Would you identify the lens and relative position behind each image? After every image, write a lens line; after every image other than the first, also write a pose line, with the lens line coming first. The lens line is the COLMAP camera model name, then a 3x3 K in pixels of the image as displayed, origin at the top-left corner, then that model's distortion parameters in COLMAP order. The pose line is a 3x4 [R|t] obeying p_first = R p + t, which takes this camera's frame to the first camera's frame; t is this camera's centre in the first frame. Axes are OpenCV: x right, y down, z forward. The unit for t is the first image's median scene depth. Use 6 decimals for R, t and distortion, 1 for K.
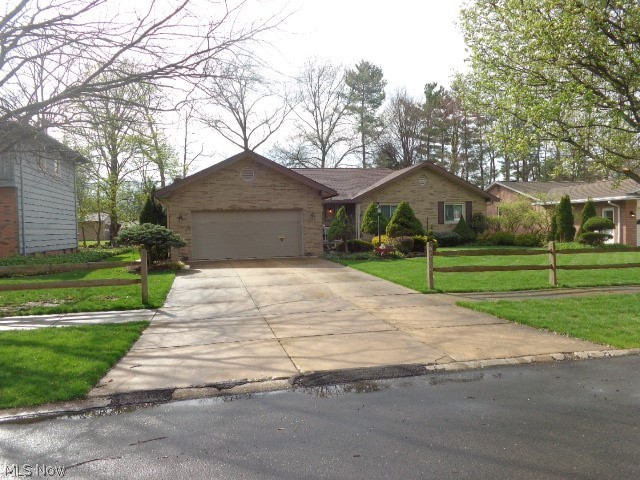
lens RADIAL K [[486.1, 0, 320.3], [0, 486.1, 241.1], [0, 0, 1]] dist [-0.012325, 0.012181]
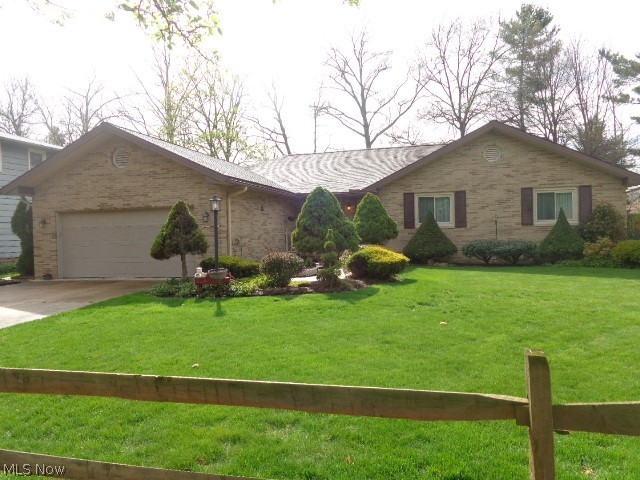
lens RADIAL K [[486.1, 0, 321.1], [0, 486.1, 240.2], [0, 0, 1]] dist [-0.012325, 0.012181]
pose [[0.886942, 0.008670, -0.461799, 0.295637], [-0.008077, 0.999962, 0.003260, -0.017293], [0.461810, 0.000839, 0.886979, 0.357061]]
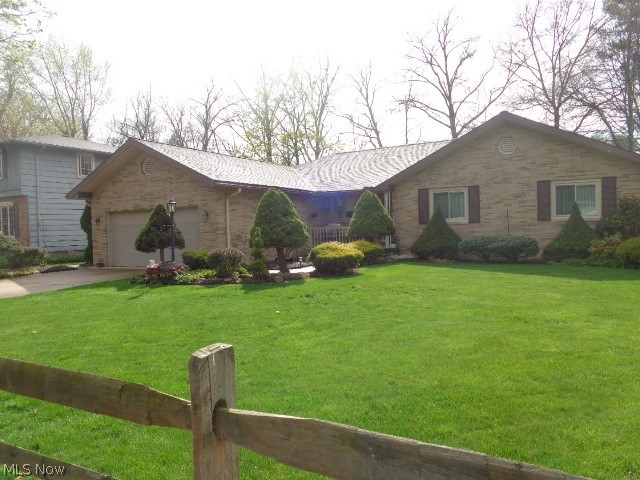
lens RADIAL K [[486.1, 0, 319.8], [0, 486.1, 238.5], [0, 0, 1]] dist [-0.012325, 0.012181]
pose [[0.726673, 0.018464, -0.686735, 0.439485], [-0.008822, 0.999807, 0.017547, -0.022431], [0.686927, -0.006693, 0.726696, 0.414897]]
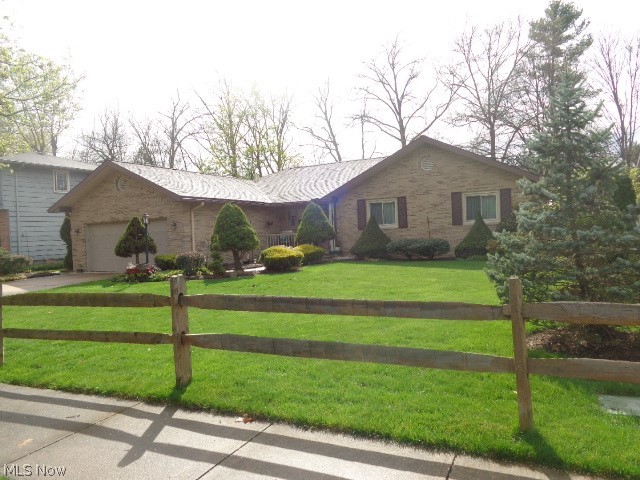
lens RADIAL K [[486.1, 0, 321.7], [0, 486.1, 237.4], [0, 0, 1]] dist [-0.012325, 0.012181]
pose [[0.769704, -0.006675, -0.638366, 0.528780], [0.009415, 0.999955, 0.000895, -0.020721], [0.638332, -0.006699, 0.769732, 0.355665]]
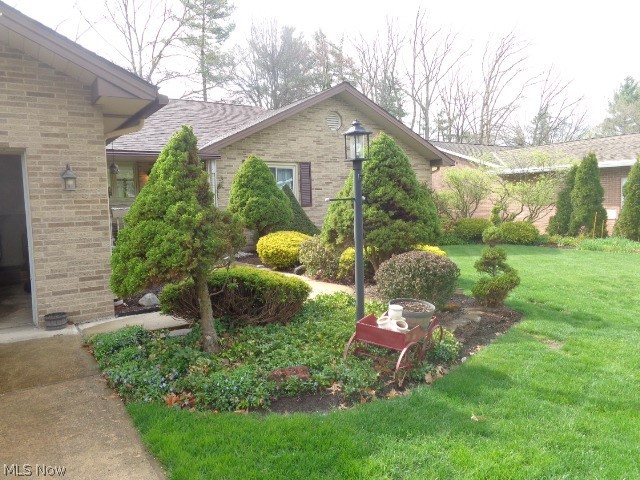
lens RADIAL K [[486.1, 0, 344.4], [0, 486.1, 226.6], [0, 0, 1]] dist [-0.012325, 0.012181]
pose [[0.928201, -0.020761, 0.371500, 0.020291], [0.016000, 0.999746, 0.015895, -0.018665], [-0.371736, -0.008809, 0.928297, 0.490022]]
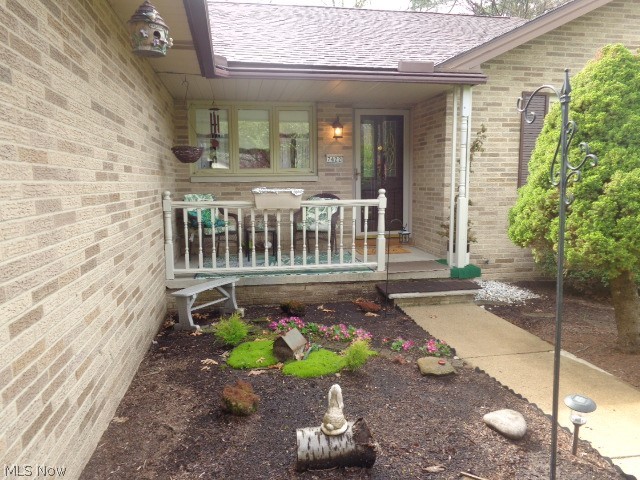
lens RADIAL K [[486.1, 0, 319.8], [0, 486.1, 239.2], [0, 0, 1]] dist [-0.012325, 0.012181]
pose [[0.998736, 0.024118, -0.044100, 0.024614], [-0.020079, 0.995754, 0.089835, -0.028426], [0.046080, -0.088836, 0.994980, 0.729869]]
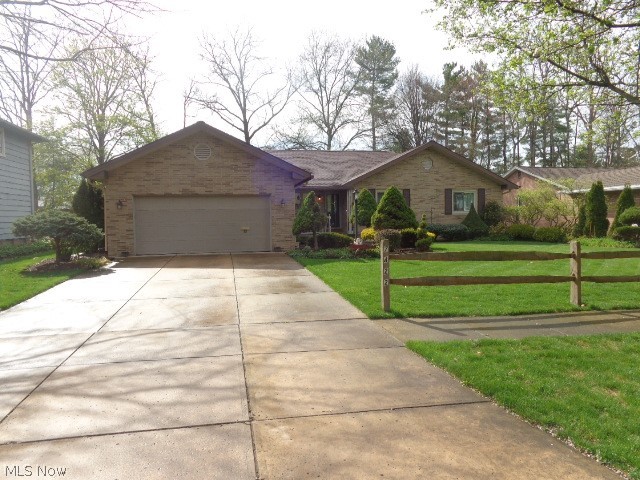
lens RADIAL K [[486.1, 0, 320.0], [0, 486.1, 241.8], [0, 0, 1]] dist [-0.012325, 0.012181]
pose [[0.998752, 0.011619, -0.048571, 0.063233], [-0.010580, 0.999711, 0.021584, -0.003291], [0.048808, -0.021043, 0.998586, 0.125953]]
